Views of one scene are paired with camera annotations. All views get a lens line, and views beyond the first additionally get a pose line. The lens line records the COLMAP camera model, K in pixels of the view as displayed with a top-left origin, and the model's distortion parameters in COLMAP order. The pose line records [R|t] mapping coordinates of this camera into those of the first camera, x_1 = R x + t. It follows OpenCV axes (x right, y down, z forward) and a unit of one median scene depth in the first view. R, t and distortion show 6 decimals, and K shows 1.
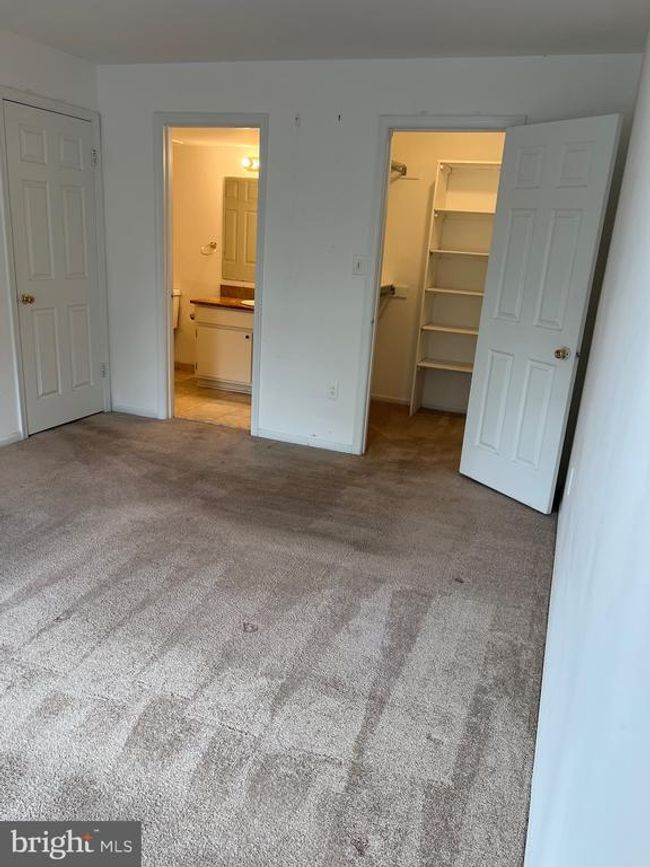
lens RADIAL K [[650.2, 0, 325.0], [0, 650.2, 433.5], [0, 0, 1]] dist [0.010772, 0.002244]
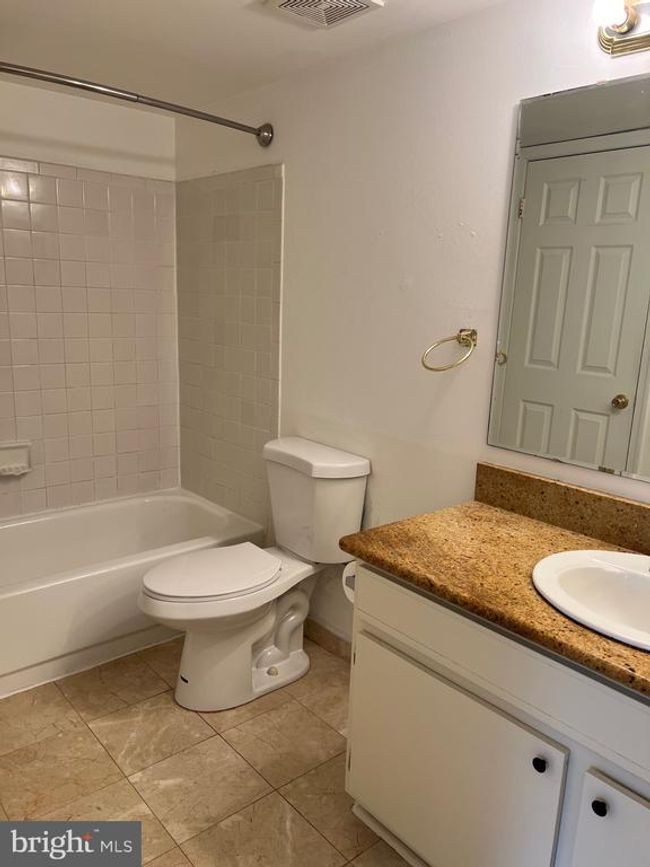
lens RADIAL K [[650.2, 0, 325.0], [0, 650.2, 433.5], [0, 0, 1]] dist [0.010772, 0.002244]
pose [[0.875398, 0.069122, -0.478435, -0.079179], [-0.120394, 0.989712, -0.077297, -0.210804], [0.468170, 0.125266, 0.874714, 0.700224]]
